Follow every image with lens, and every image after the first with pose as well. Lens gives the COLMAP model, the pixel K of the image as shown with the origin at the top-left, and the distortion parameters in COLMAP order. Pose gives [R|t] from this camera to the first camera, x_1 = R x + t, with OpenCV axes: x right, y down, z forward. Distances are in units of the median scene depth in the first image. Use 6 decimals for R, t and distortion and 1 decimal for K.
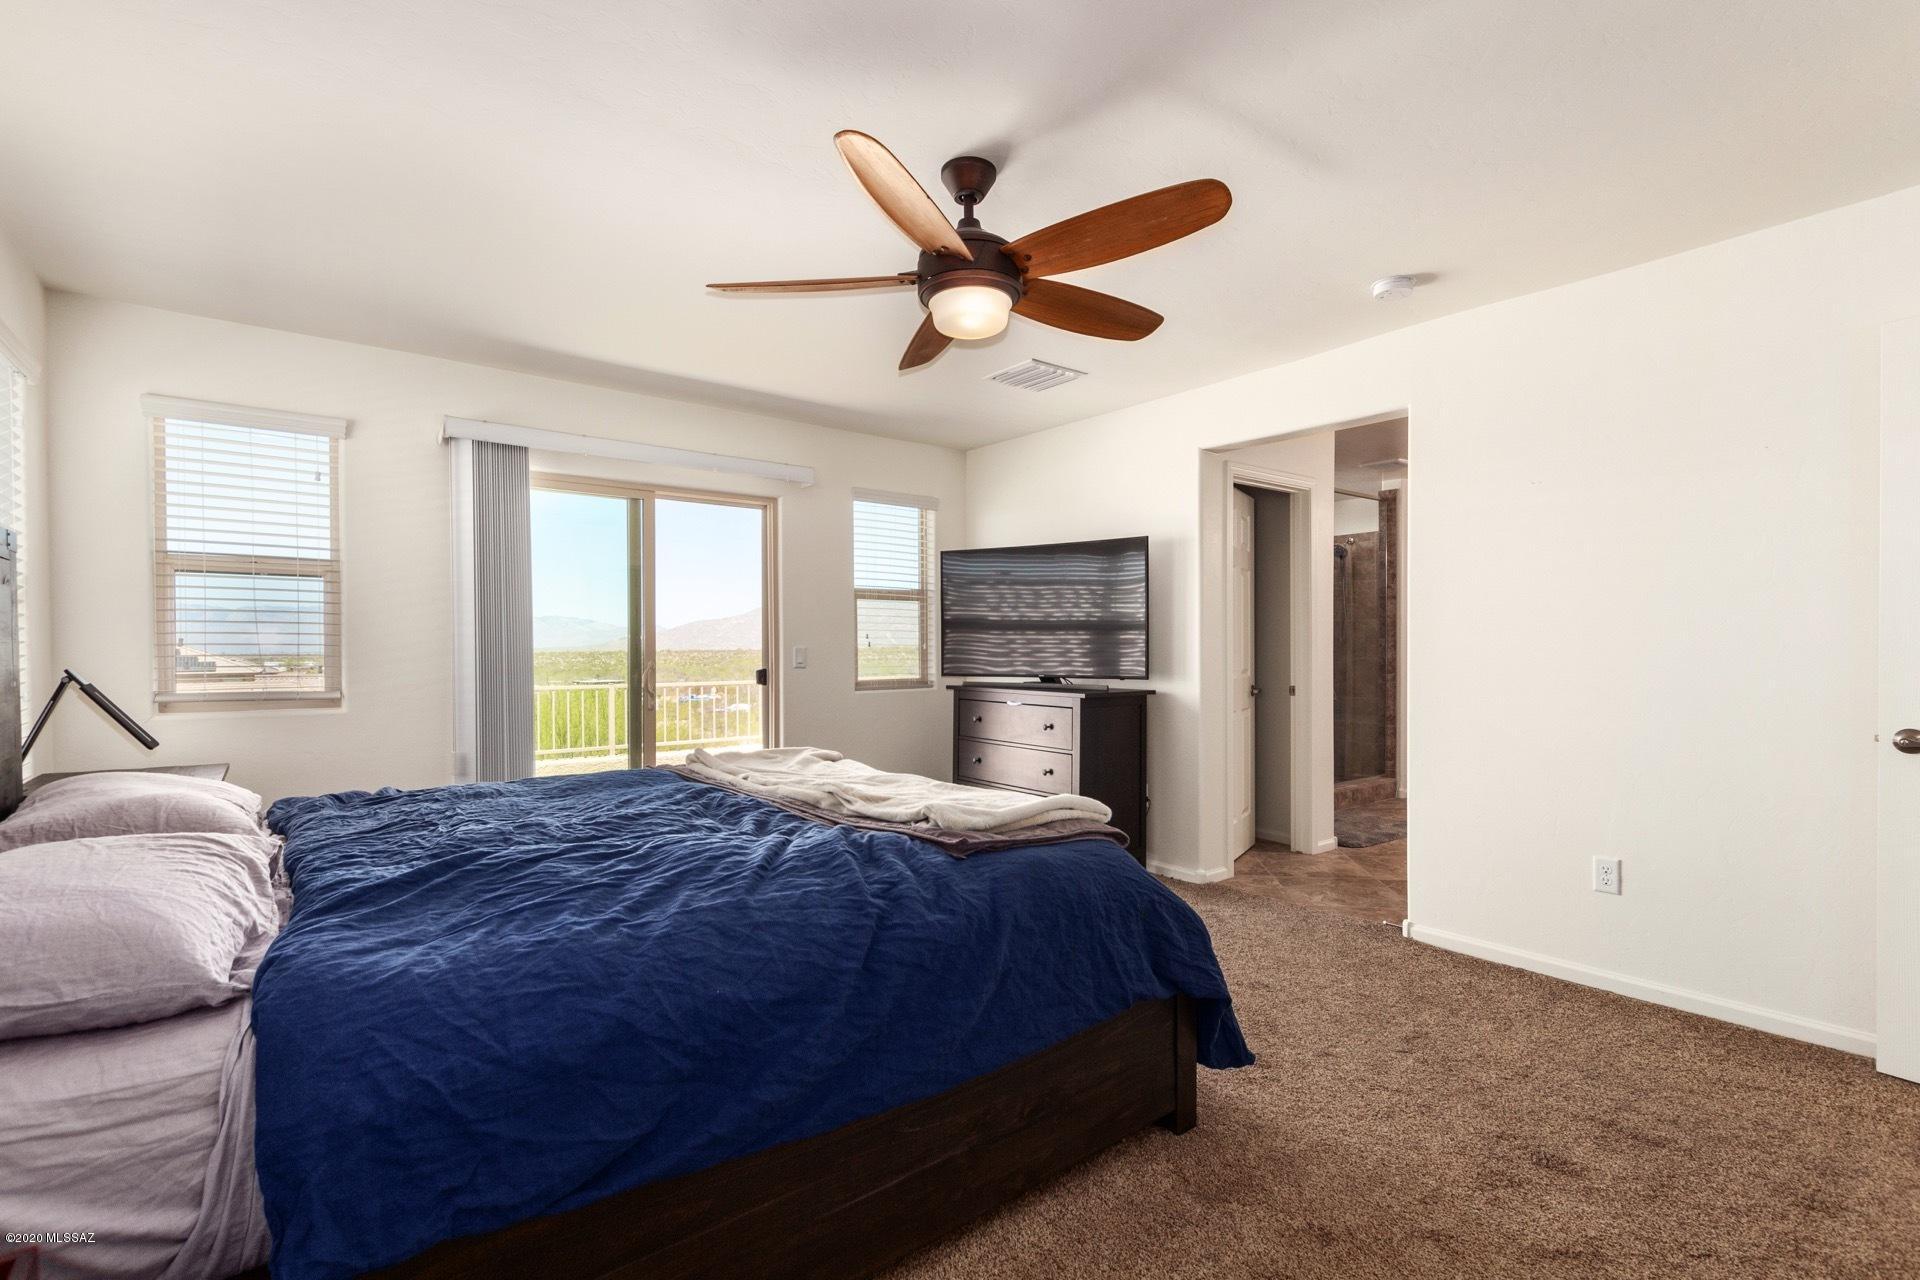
lens RADIAL K [[875.4, 0, 973.0], [0, 875.4, 648.1], [0, 0, 1]] dist [0.002457, 0.000095]
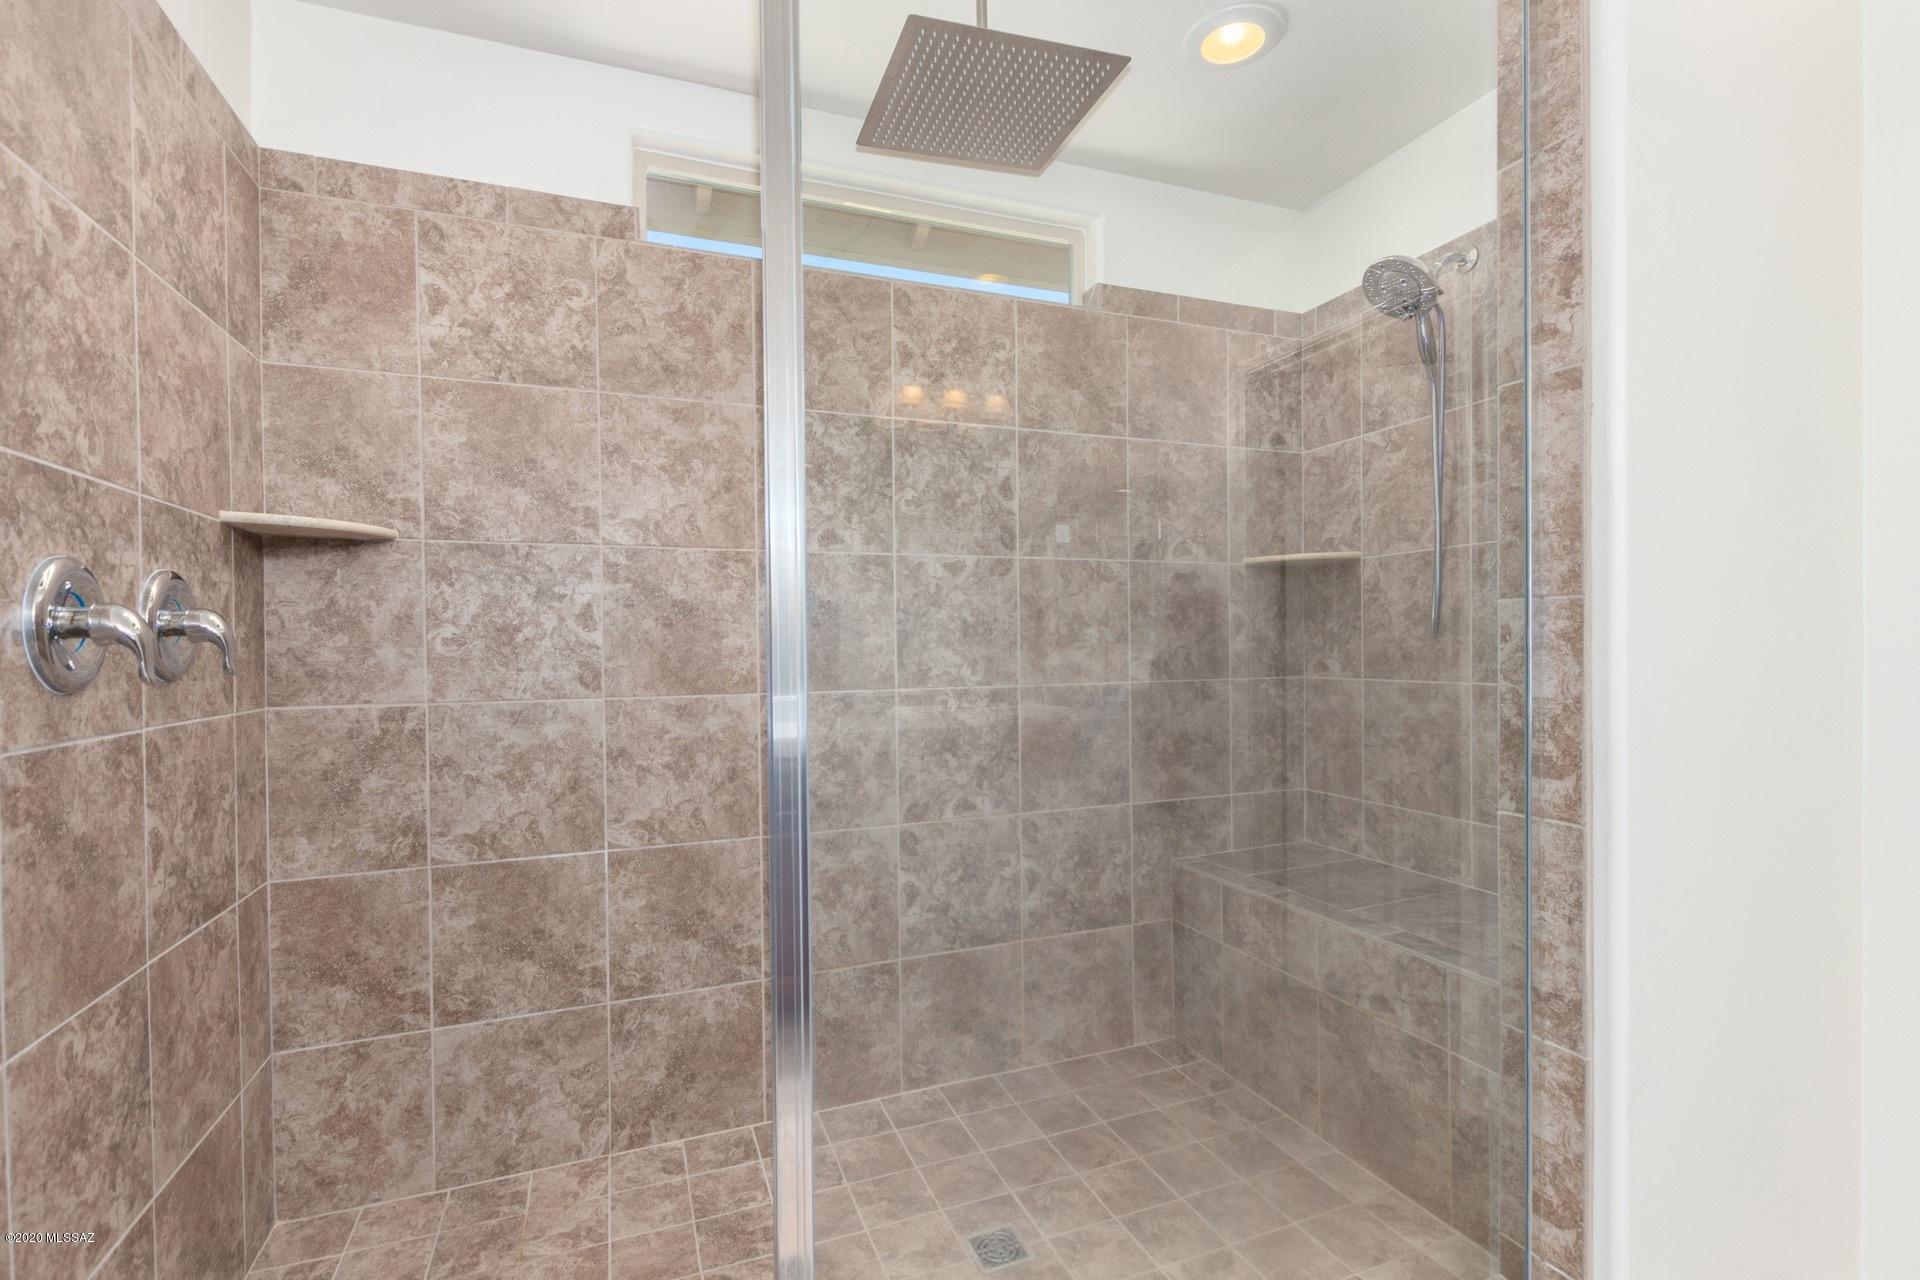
lens RADIAL K [[875.4, 0, 958.9], [0, 875.4, 645.0], [0, 0, 1]] dist [0.002457, 0.000095]
pose [[0.953666, -0.005531, -0.300816, 0.253286], [0.006989, 0.999968, 0.003774, -0.001272], [0.300786, -0.005701, 0.953675, 0.479570]]
